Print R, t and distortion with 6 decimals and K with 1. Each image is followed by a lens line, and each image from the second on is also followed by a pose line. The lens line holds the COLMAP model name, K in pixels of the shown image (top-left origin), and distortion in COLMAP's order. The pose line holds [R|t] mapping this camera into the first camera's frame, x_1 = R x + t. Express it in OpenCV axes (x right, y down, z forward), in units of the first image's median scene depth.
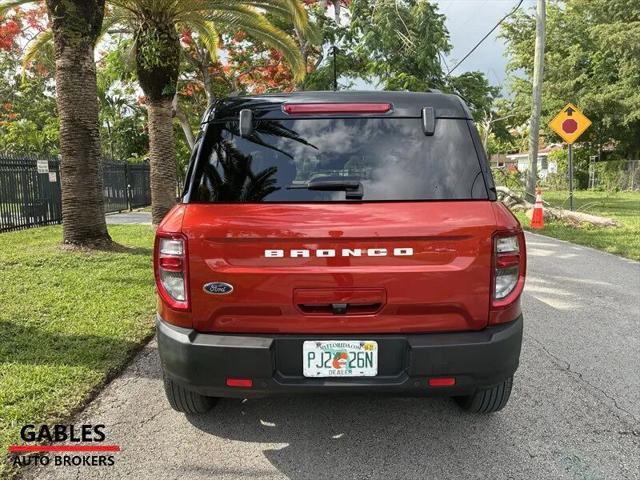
lens RADIAL K [[490.9, 0, 323.0], [0, 490.9, 237.1], [0, 0, 1]] dist [0.027299, -0.004642]
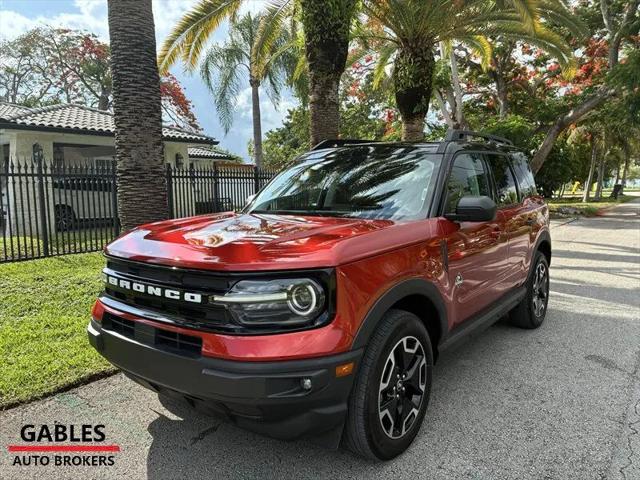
lens RADIAL K [[490.5, 0, 320.0], [0, 490.5, 240.0], [0, 0, 1]] dist [0.063955, -0.079146]
pose [[0.795483, 0.067386, -0.602218, 0.908542], [-0.077053, 0.996979, 0.009778, -0.006940], [0.601057, 0.038625, 0.798272, 0.046118]]
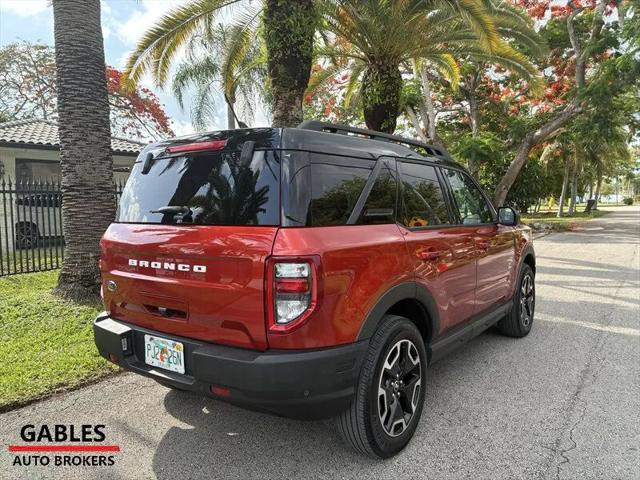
lens RADIAL K [[490.9, 0, 323.0], [0, 490.9, 237.1], [0, 0, 1]] dist [0.027299, -0.004642]
pose [[0.816608, 0.040675, -0.575757, 1.008782], [-0.070953, 0.997022, -0.030199, -0.028027], [0.572815, 0.065512, 0.817063, 0.210732]]
